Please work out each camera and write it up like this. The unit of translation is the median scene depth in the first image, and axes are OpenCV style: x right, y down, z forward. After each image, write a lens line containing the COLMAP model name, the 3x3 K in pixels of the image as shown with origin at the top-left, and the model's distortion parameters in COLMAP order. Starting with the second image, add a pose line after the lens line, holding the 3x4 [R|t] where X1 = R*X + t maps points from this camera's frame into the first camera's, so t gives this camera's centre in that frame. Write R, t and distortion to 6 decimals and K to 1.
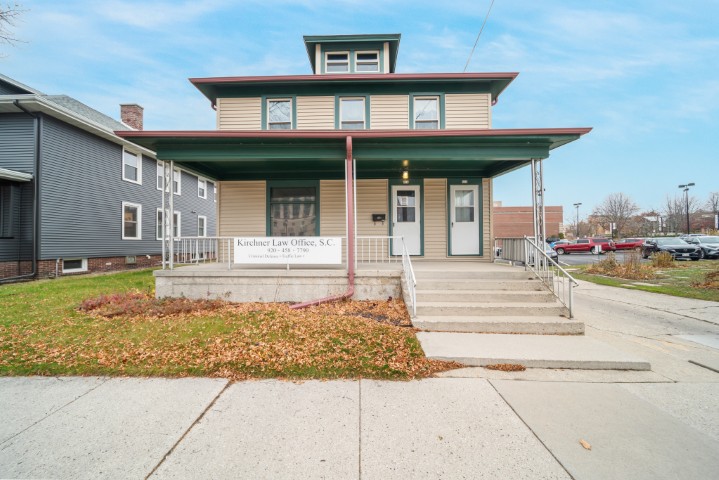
lens RADIAL K [[251.4, 0, 354.7], [0, 251.4, 237.2], [0, 0, 1]] dist [-0.000311, -0.000106]
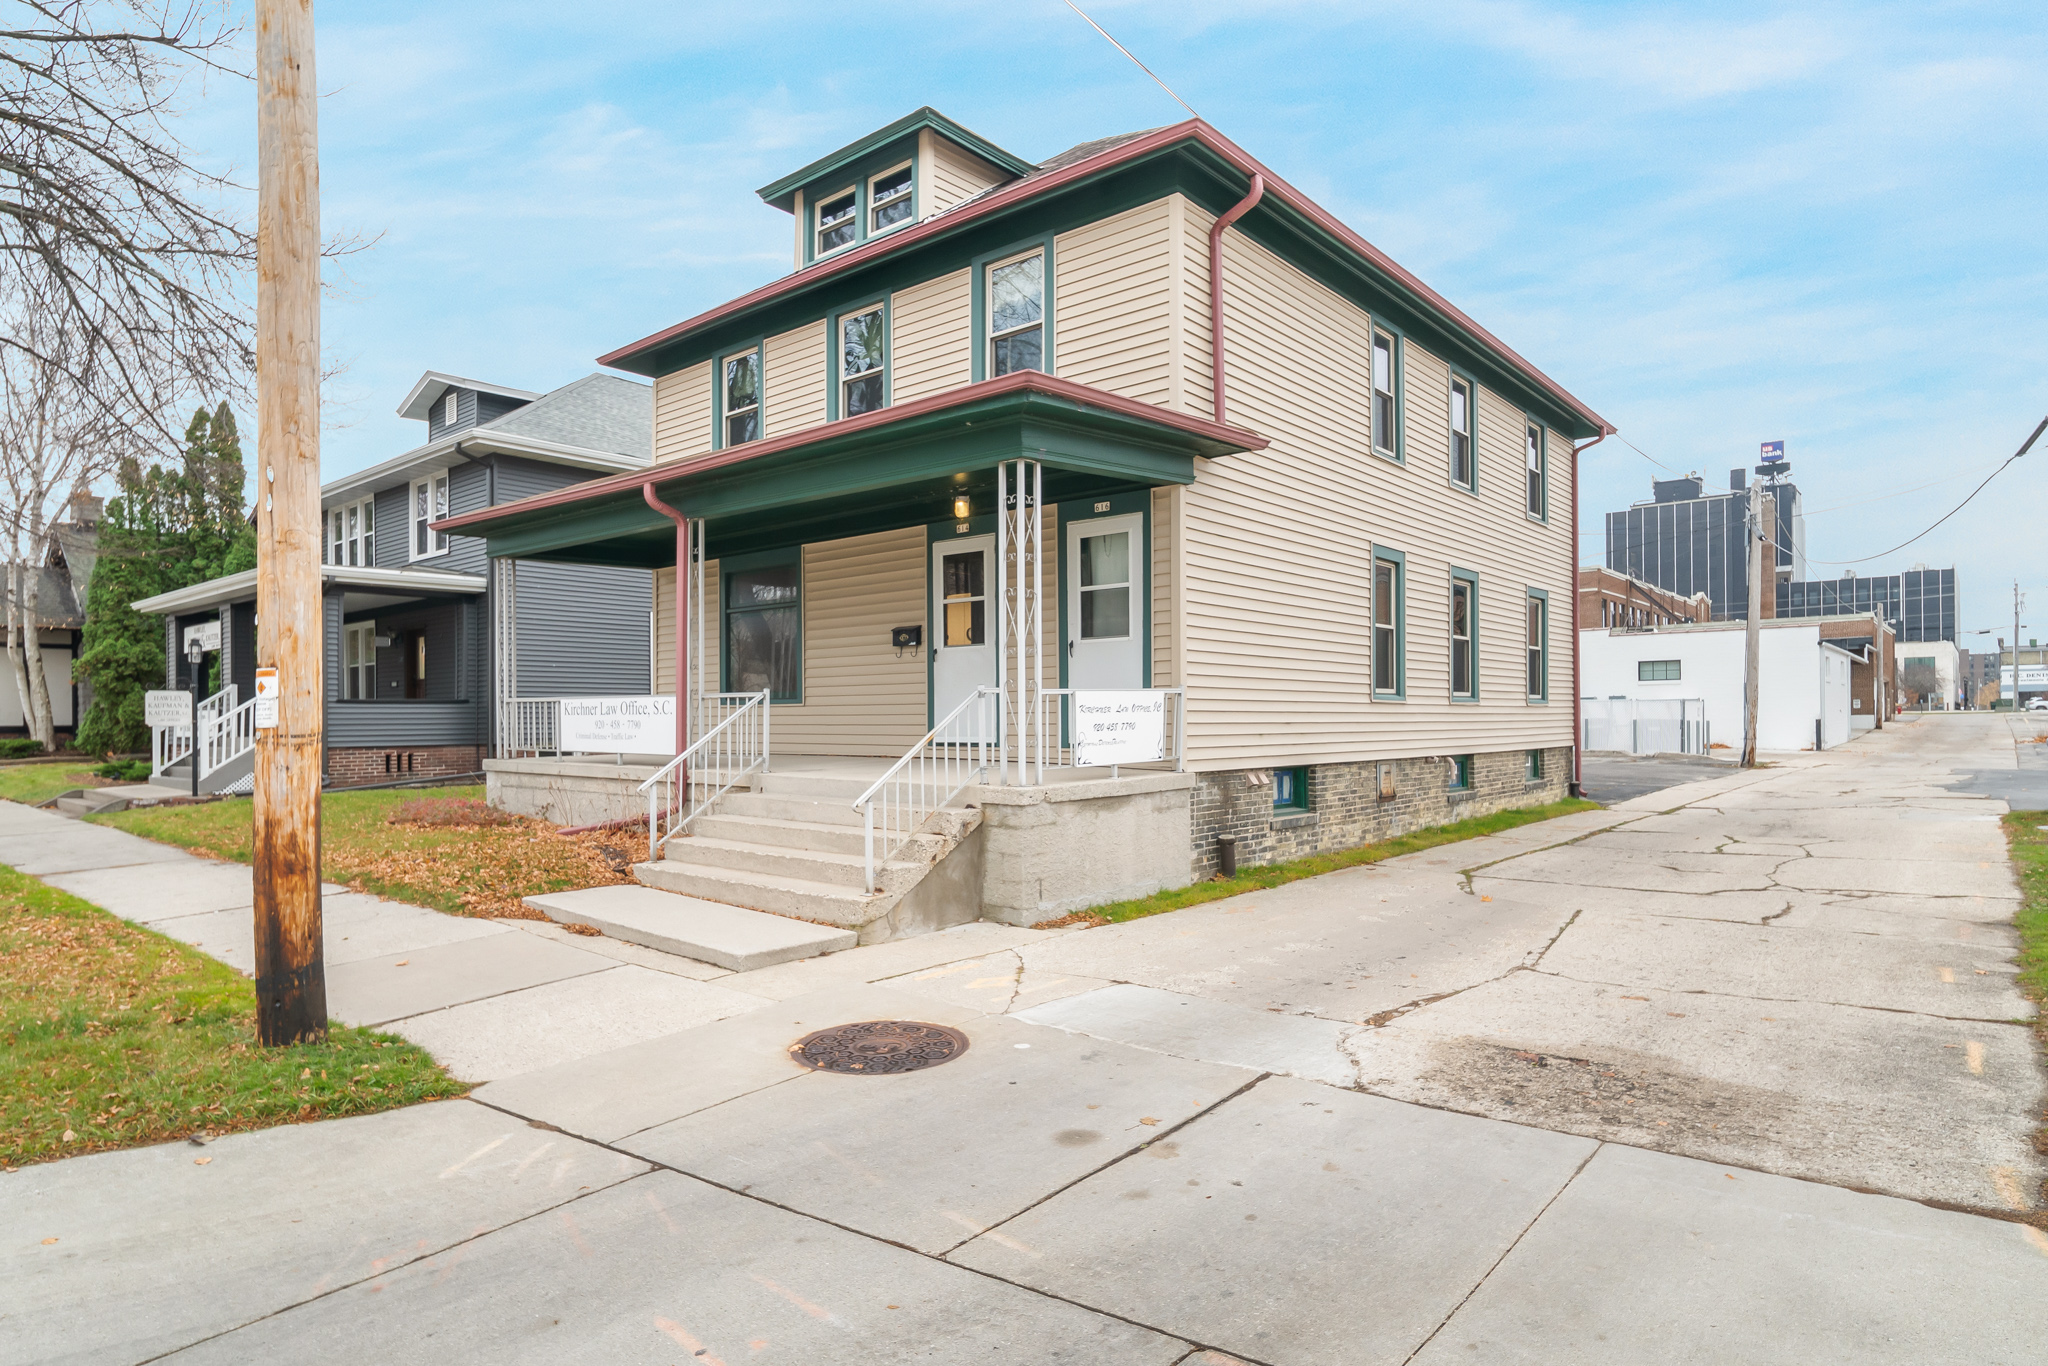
lens RADIAL K [[1137.9, 0, 1019.4], [0, 1137.9, 690.1], [0, 0, 1]] dist [-0.006683, 0.000153]
pose [[0.772503, -0.014750, -0.634840, 1.231897], [0.017439, 0.999846, -0.002009, 0.003119], [0.634772, -0.009519, 0.772641, -0.136177]]
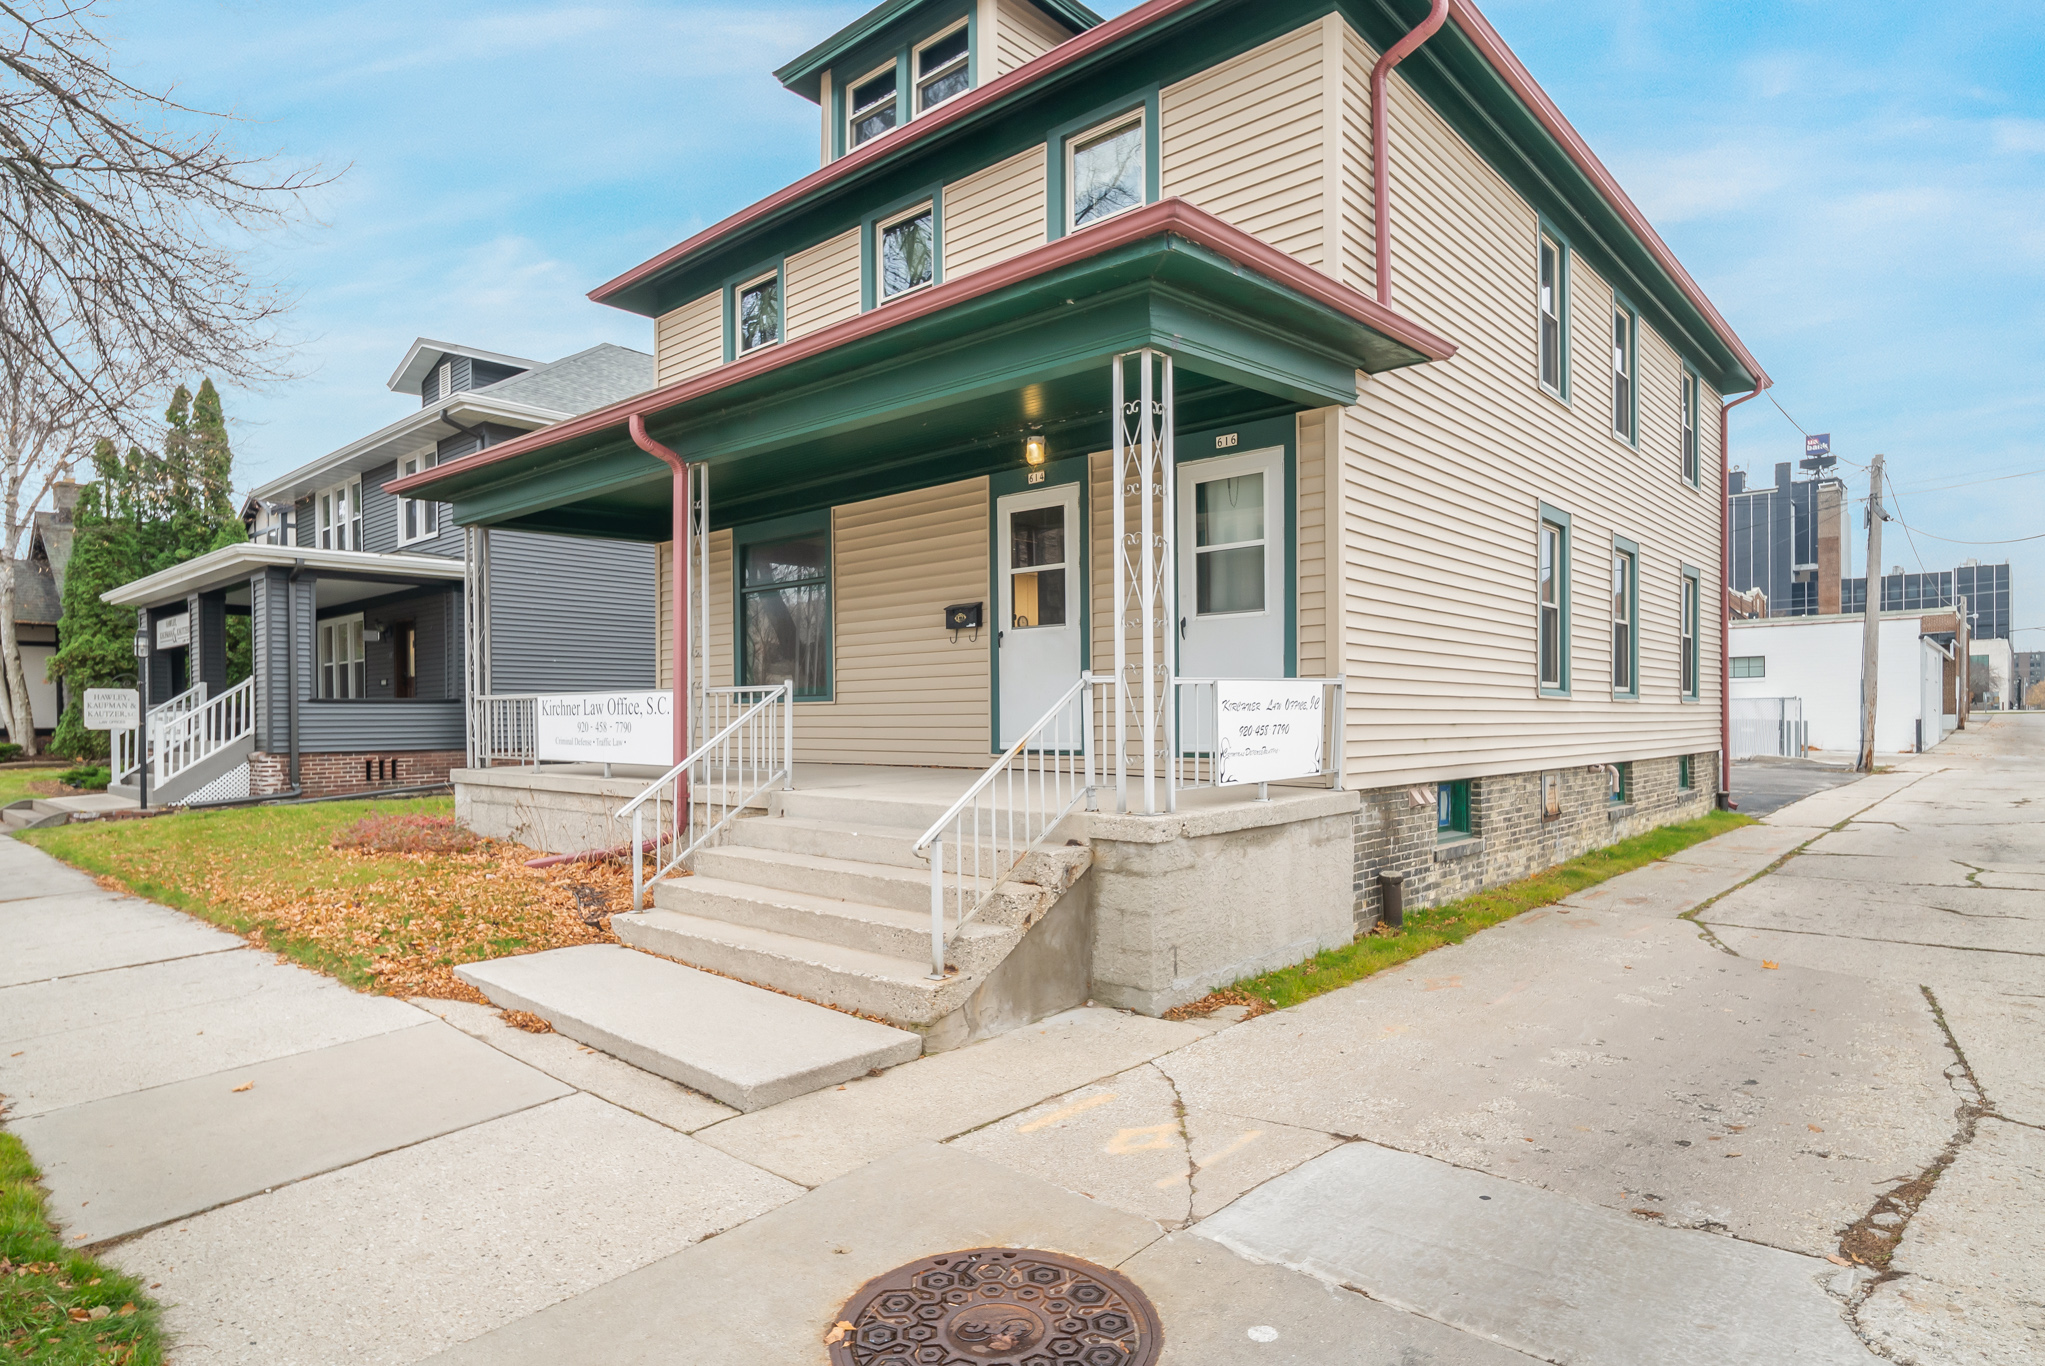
lens RADIAL K [[1136.2, 0, 1017.6], [0, 1136.2, 703.6], [0, 0, 1]] dist [-0.006683, 0.000153]
pose [[0.757937, -0.008860, -0.652268, 0.971408], [0.019050, 0.999782, 0.008555, 0.009783], [0.652050, -0.018909, 0.757940, 0.071594]]
